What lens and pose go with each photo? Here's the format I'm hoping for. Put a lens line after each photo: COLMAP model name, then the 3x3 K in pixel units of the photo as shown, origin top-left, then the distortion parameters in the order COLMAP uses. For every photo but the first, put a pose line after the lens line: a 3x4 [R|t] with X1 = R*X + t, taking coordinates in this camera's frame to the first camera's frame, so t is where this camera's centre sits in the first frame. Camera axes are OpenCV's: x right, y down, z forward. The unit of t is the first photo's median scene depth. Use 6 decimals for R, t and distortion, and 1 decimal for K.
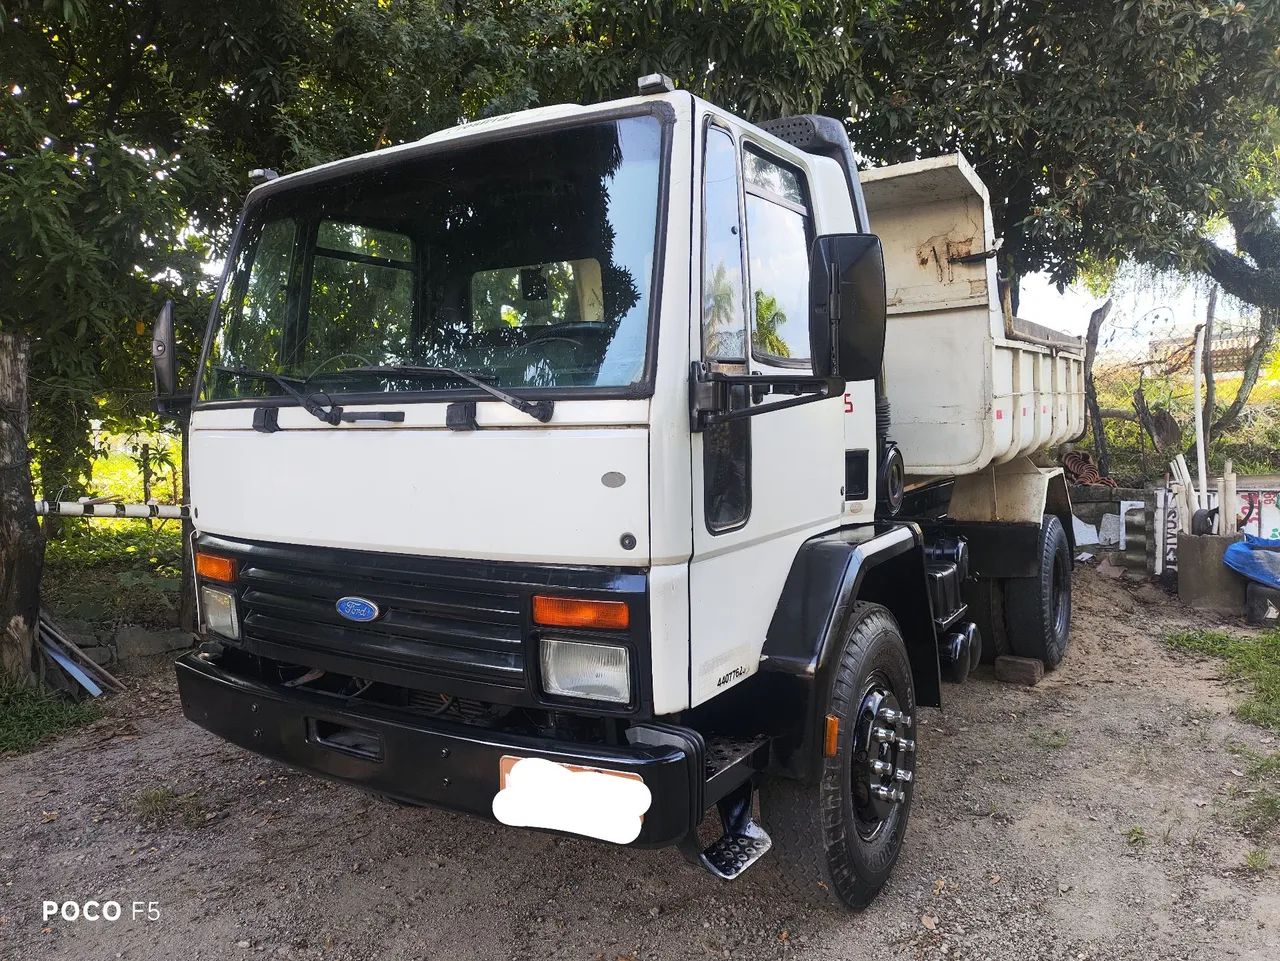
lens RADIAL K [[991.7, 0, 639.1], [0, 991.7, 477.4], [0, 0, 1]] dist [0.021326, -0.019956]
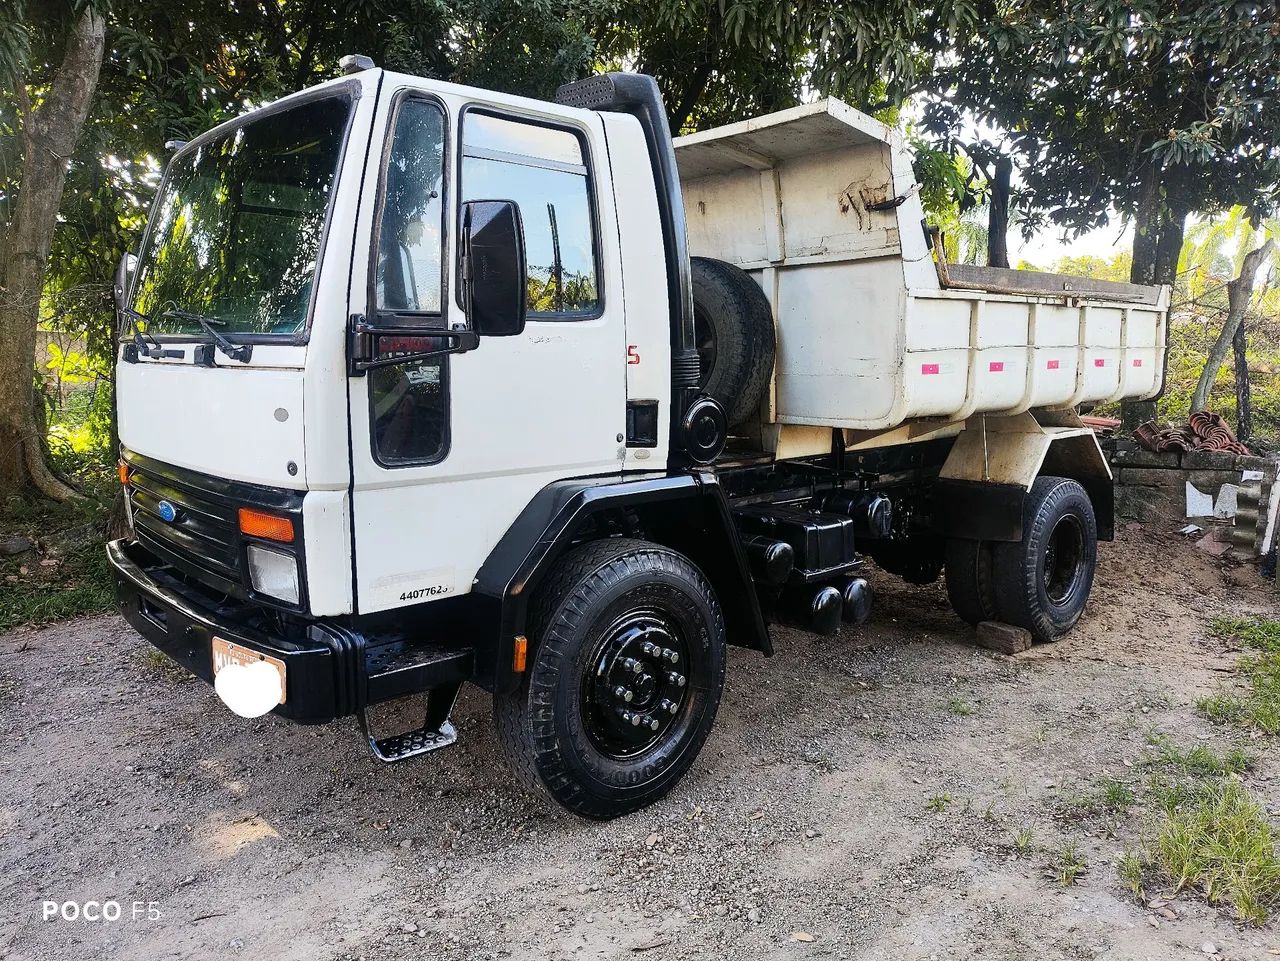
lens RADIAL K [[992.0, 0, 640.0], [0, 992.0, 488.1], [0, 0, 1]] dist [0.061372, -0.074259]
pose [[0.958269, 0.066911, -0.277929, 0.506755], [-0.045911, 0.995624, 0.081398, -0.019618], [0.282159, -0.065241, 0.957147, -0.016493]]
